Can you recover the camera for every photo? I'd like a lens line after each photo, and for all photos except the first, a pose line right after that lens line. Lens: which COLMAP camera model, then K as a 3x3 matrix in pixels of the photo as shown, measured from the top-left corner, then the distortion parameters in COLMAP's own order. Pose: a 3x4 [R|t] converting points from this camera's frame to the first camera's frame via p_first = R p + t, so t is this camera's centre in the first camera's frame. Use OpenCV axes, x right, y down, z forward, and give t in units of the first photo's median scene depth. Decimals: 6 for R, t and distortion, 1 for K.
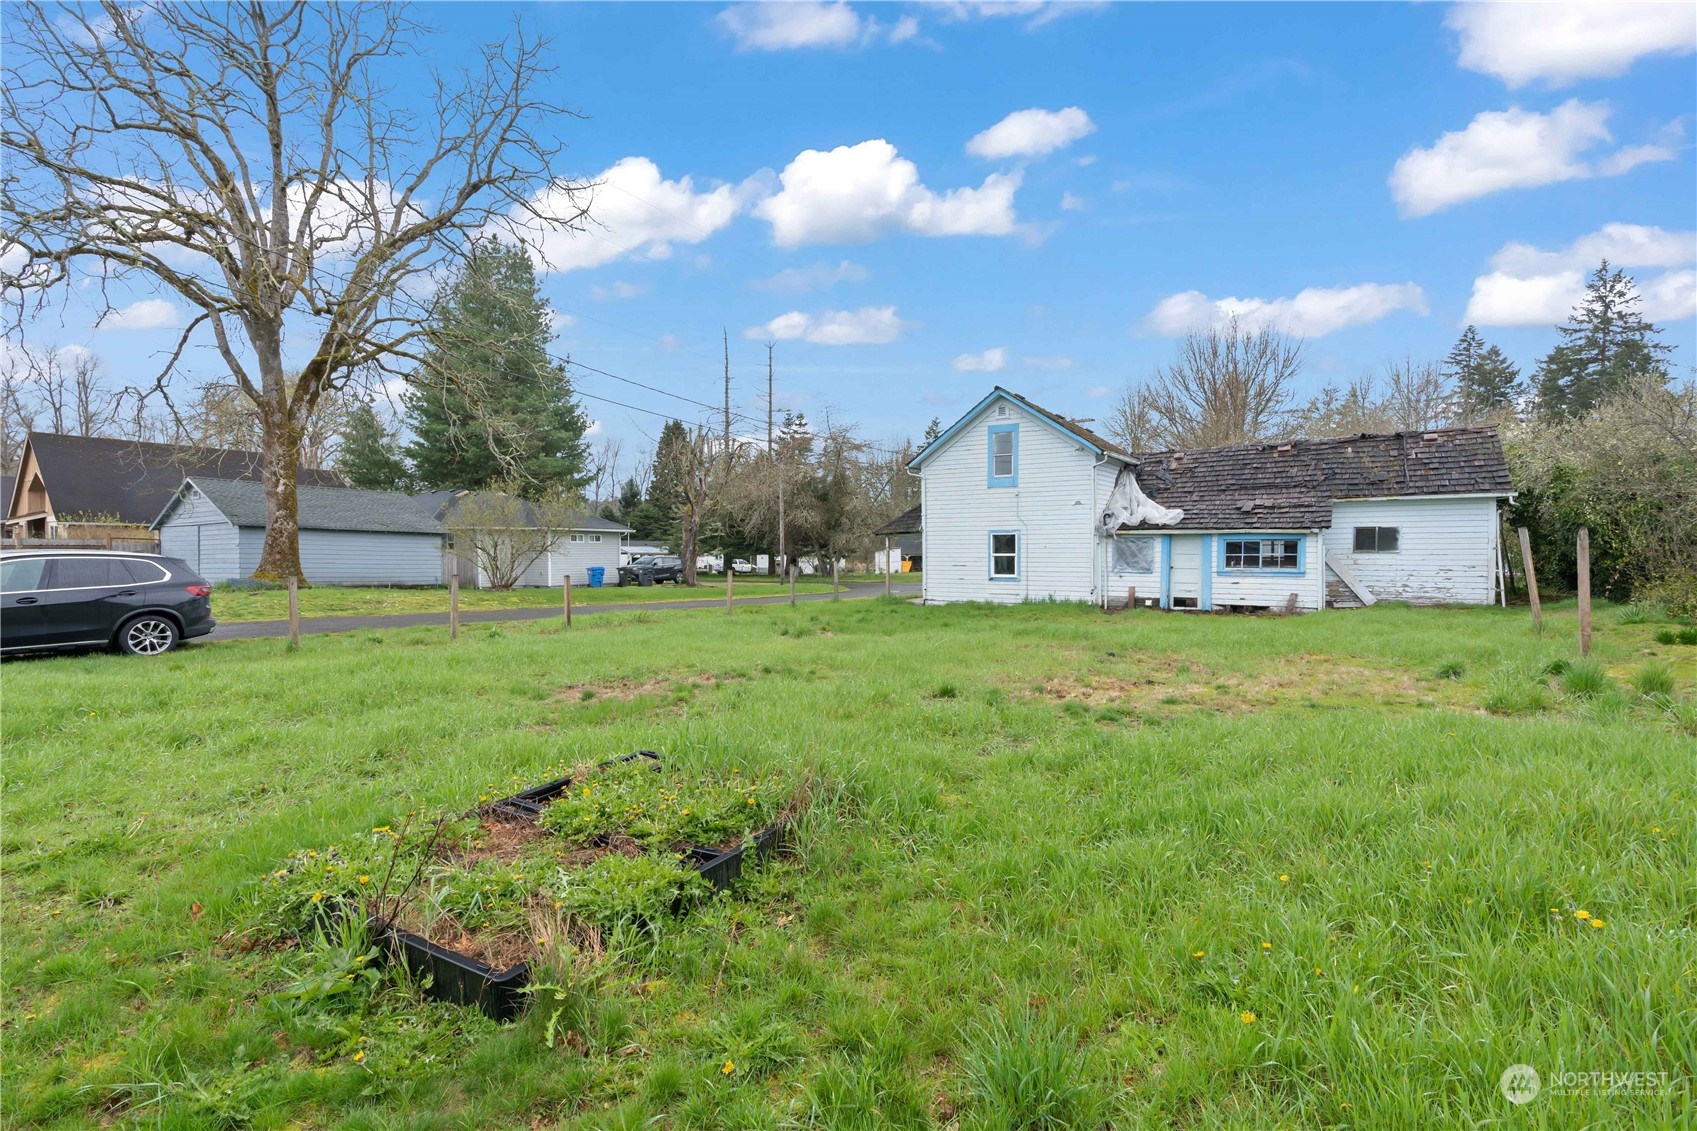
lens RADIAL K [[801.3, 0, 848.5], [0, 801.3, 565.5], [0, 0, 1]] dist [0.000520, 0.000364]
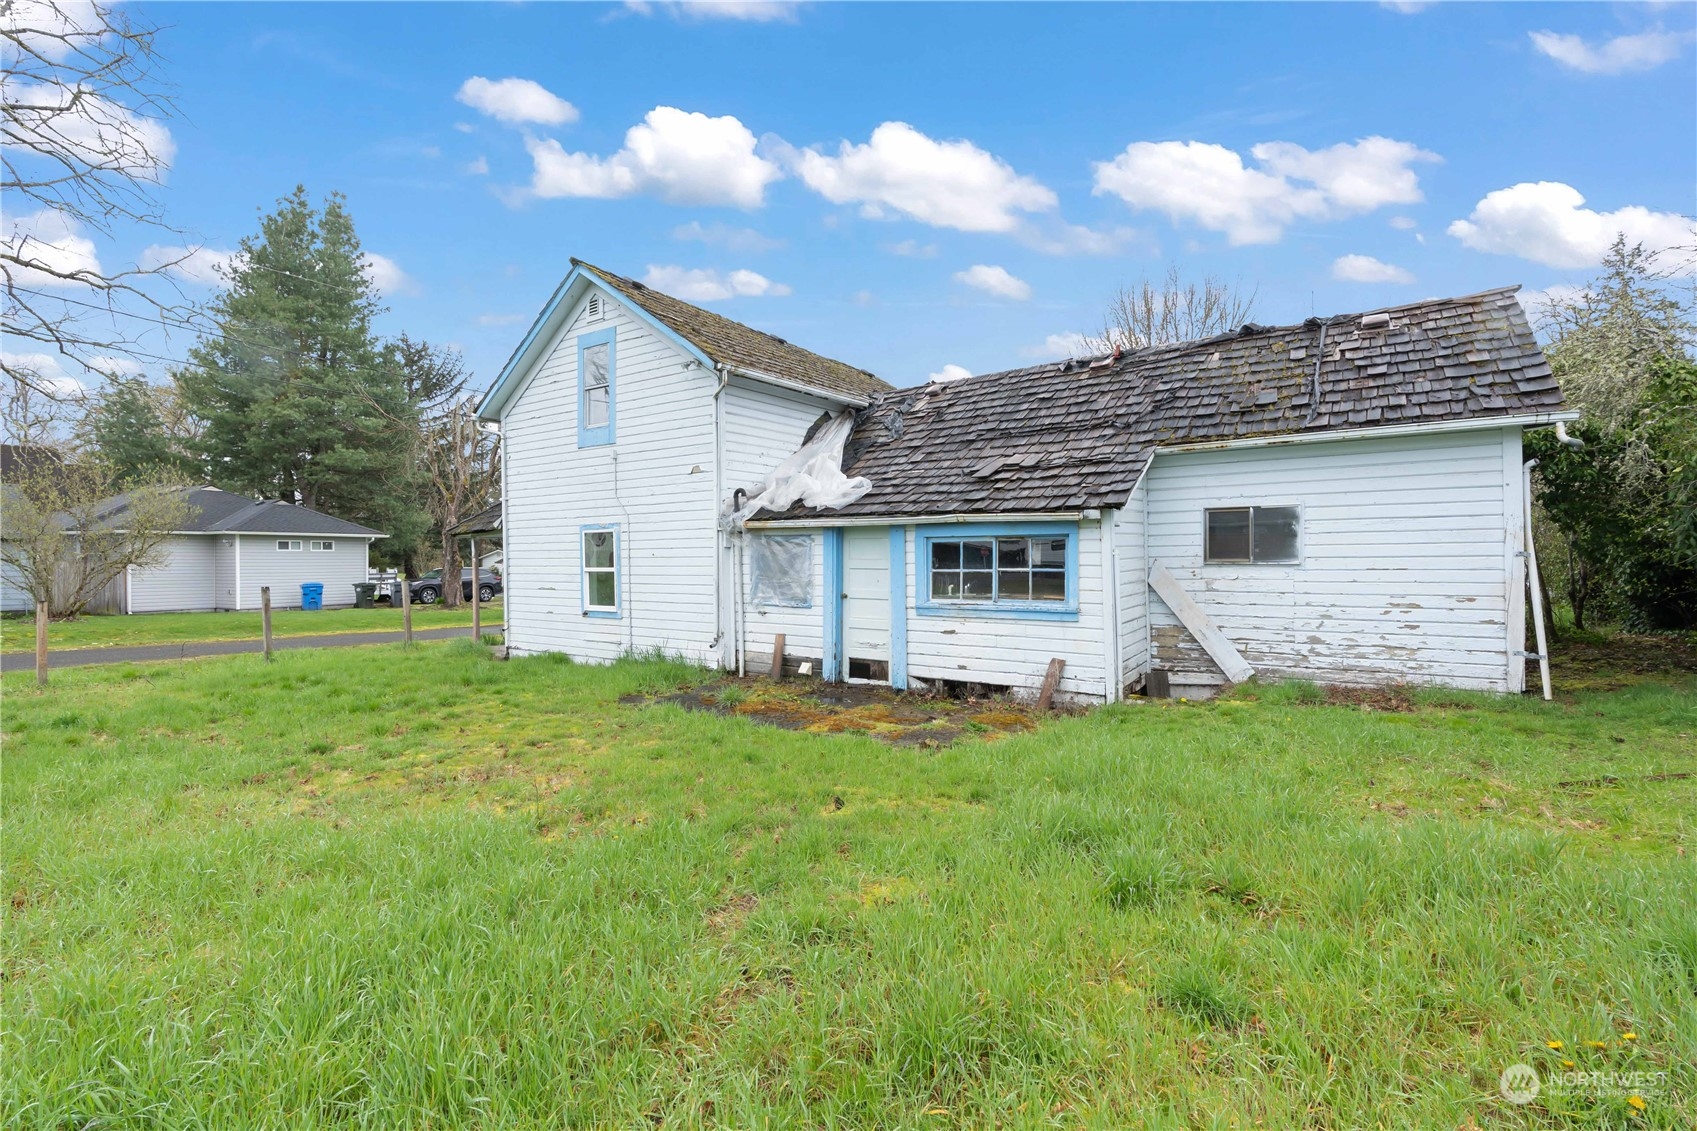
lens RADIAL K [[789.6, 0, 846.9], [0, 789.6, 554.8], [0, 0, 1]] dist [-0.003015, 0.000456]
pose [[0.999839, -0.004673, -0.017317, 0.407252], [0.004276, 0.999729, -0.022886, -0.011510], [0.017419, 0.022808, 0.999588, 0.513883]]
